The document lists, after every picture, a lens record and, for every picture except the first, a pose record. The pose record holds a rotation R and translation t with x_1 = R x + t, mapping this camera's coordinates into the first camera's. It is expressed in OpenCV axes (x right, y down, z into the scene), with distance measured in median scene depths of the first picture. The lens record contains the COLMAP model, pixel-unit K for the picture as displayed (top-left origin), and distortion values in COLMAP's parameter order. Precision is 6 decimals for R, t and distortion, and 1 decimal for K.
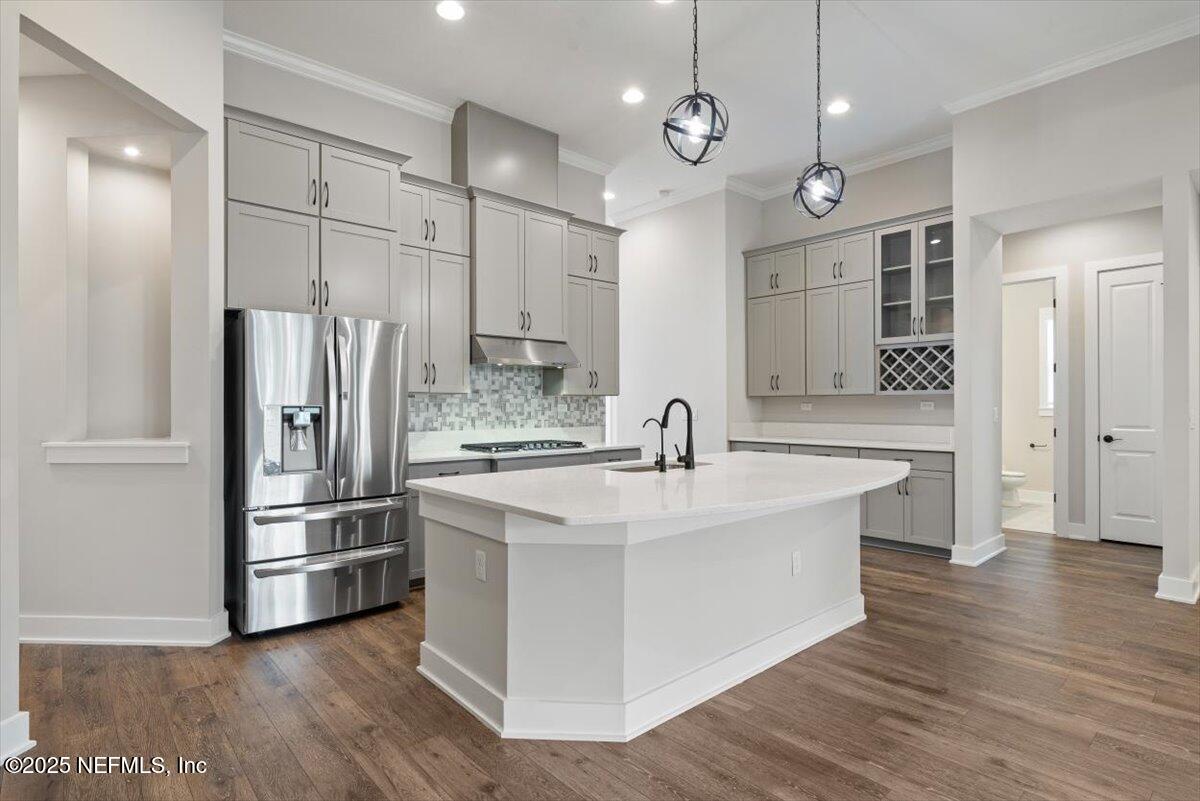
lens RADIAL K [[595.8, 0, 596.4], [0, 595.8, 399.4], [0, 0, 1]] dist [-0.009343, 0.004556]
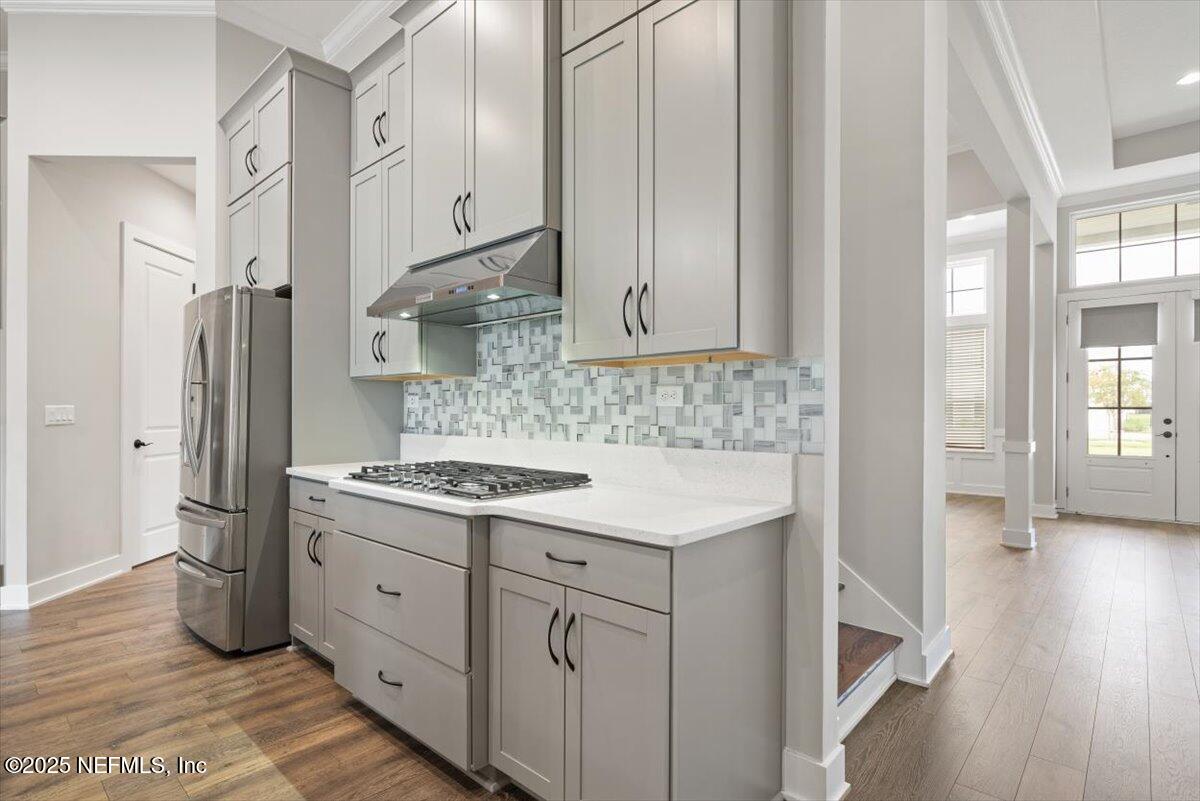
lens RADIAL K [[595.8, 0, 607.4], [0, 595.8, 407.6], [0, 0, 1]] dist [-0.009343, 0.004556]
pose [[0.110139, -0.007547, -0.993888, 0.338481], [0.003562, 0.999968, -0.007198, 0.025782], [0.993910, -0.002747, 0.110162, 0.989137]]
